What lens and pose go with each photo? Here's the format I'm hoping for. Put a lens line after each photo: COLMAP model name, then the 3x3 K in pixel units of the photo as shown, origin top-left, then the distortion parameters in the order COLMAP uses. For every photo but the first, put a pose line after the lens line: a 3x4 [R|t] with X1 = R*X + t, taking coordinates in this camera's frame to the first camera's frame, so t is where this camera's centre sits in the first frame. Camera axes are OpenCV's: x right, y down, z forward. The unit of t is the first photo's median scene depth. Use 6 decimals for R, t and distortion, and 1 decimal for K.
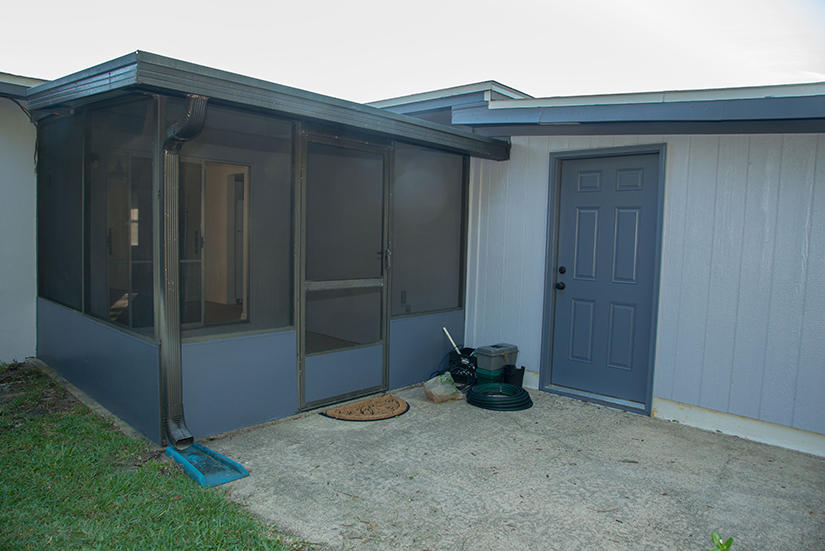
lens RADIAL K [[566.4, 0, 412.5], [0, 566.4, 275.5], [0, 0, 1]] dist [0.003798, -0.000860]
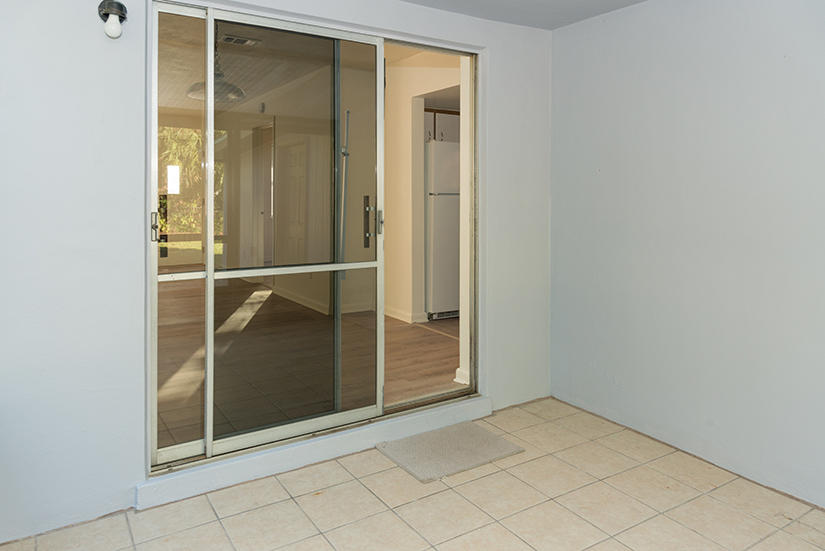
lens RADIAL K [[566.4, 0, 412.5], [0, 566.4, 275.5], [0, 0, 1]] dist [0.003798, -0.000860]
pose [[0.956366, 0.019611, -0.291514, -0.212405], [0.000372, 0.997662, 0.068336, -0.045911], [0.292173, -0.065462, 0.954123, 0.572155]]
